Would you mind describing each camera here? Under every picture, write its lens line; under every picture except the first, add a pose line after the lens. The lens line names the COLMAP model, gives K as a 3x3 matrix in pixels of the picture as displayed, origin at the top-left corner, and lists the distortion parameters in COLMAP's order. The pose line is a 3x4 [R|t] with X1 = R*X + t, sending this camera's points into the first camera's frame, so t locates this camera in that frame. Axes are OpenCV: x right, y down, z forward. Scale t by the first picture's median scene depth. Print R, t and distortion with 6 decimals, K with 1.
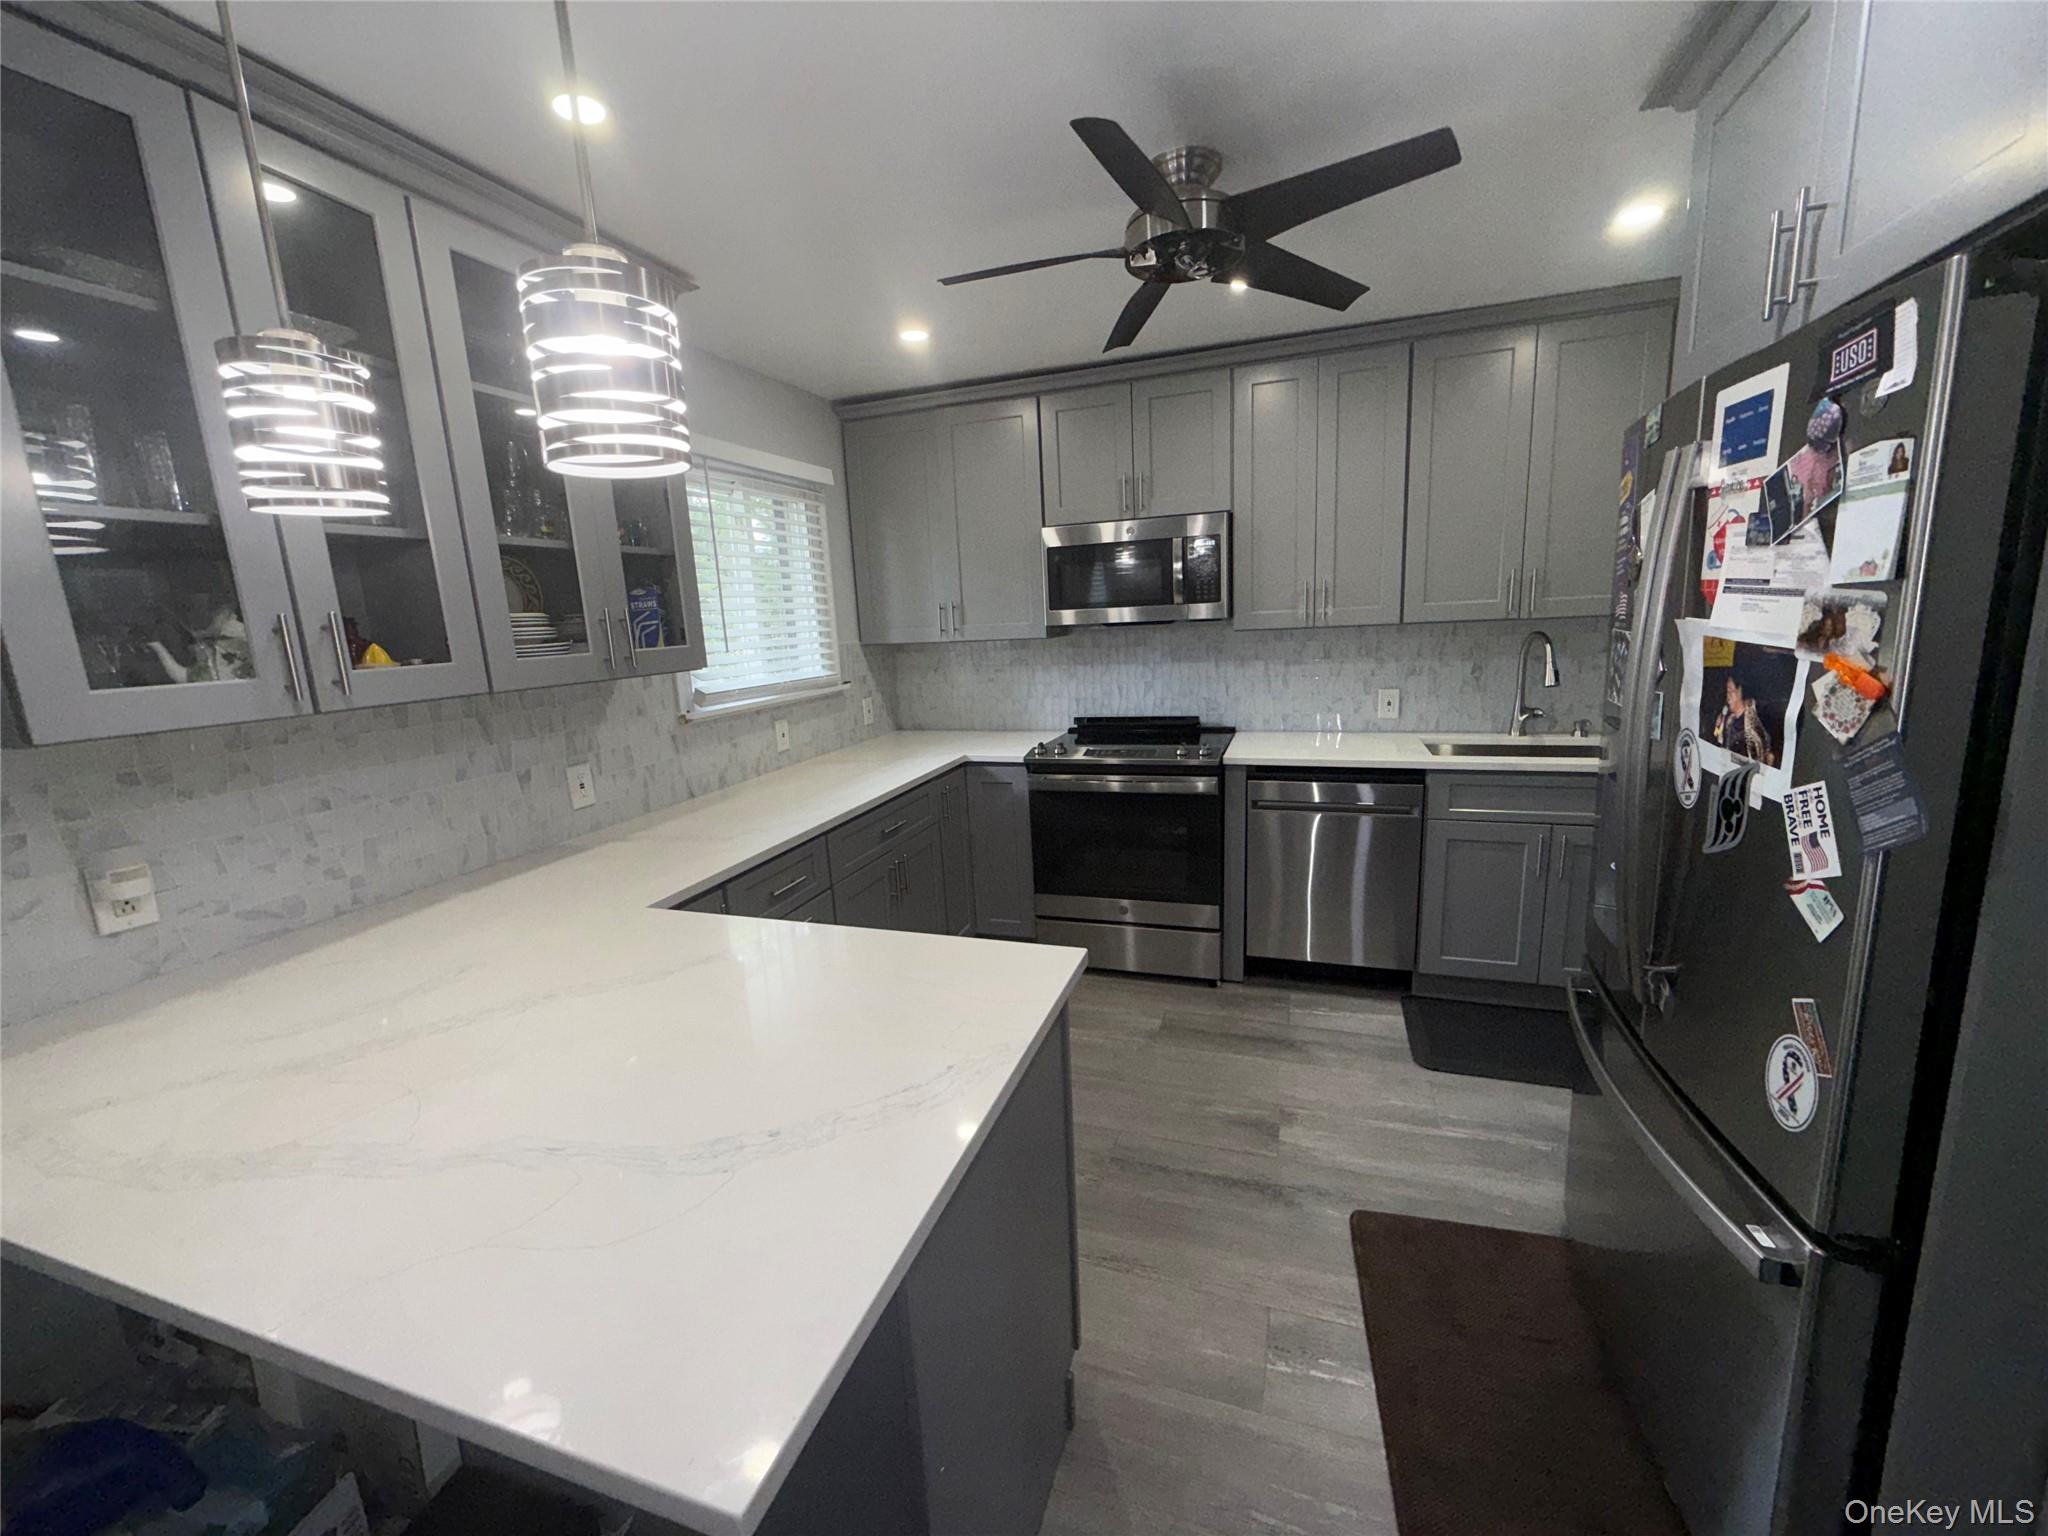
lens RADIAL K [[815.5, 0, 1024.8], [0, 815.5, 770.8], [0, 0, 1]] dist [-0.001131, 0.000214]
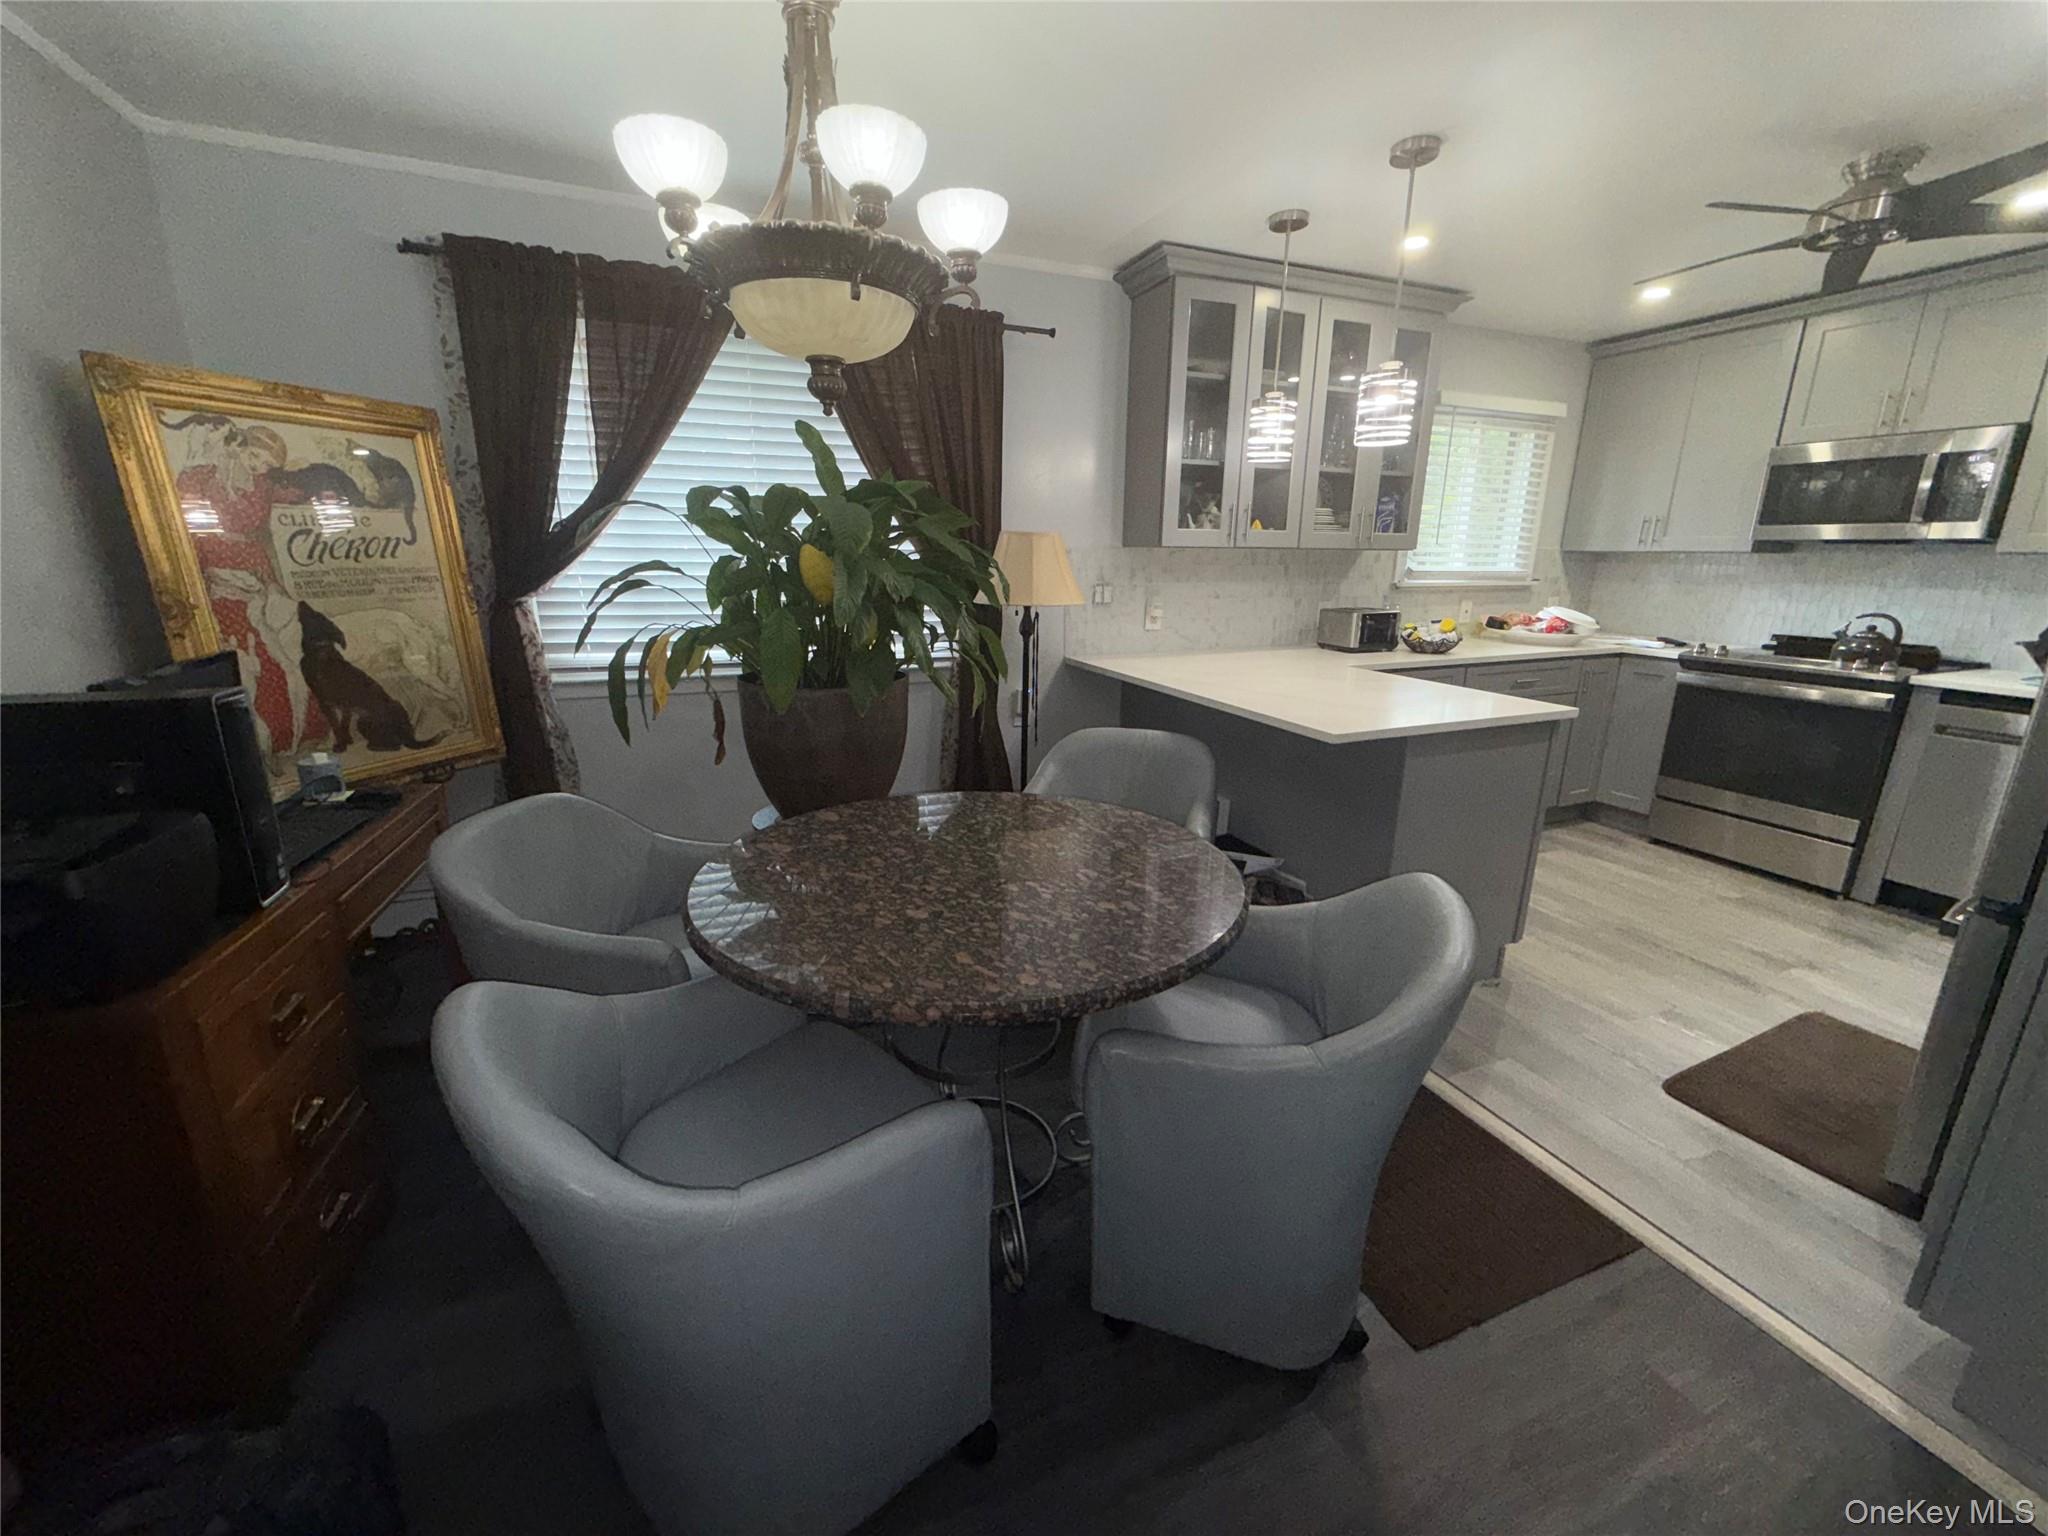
lens RADIAL K [[815.5, 0, 1021.2], [0, 815.5, 765.6], [0, 0, 1]] dist [-0.001131, 0.000214]
pose [[0.656383, 0.245120, -0.713497, 0.340843], [-0.184145, 0.969195, 0.163560, 0.163736], [0.731609, 0.024029, 0.681301, -0.631855]]
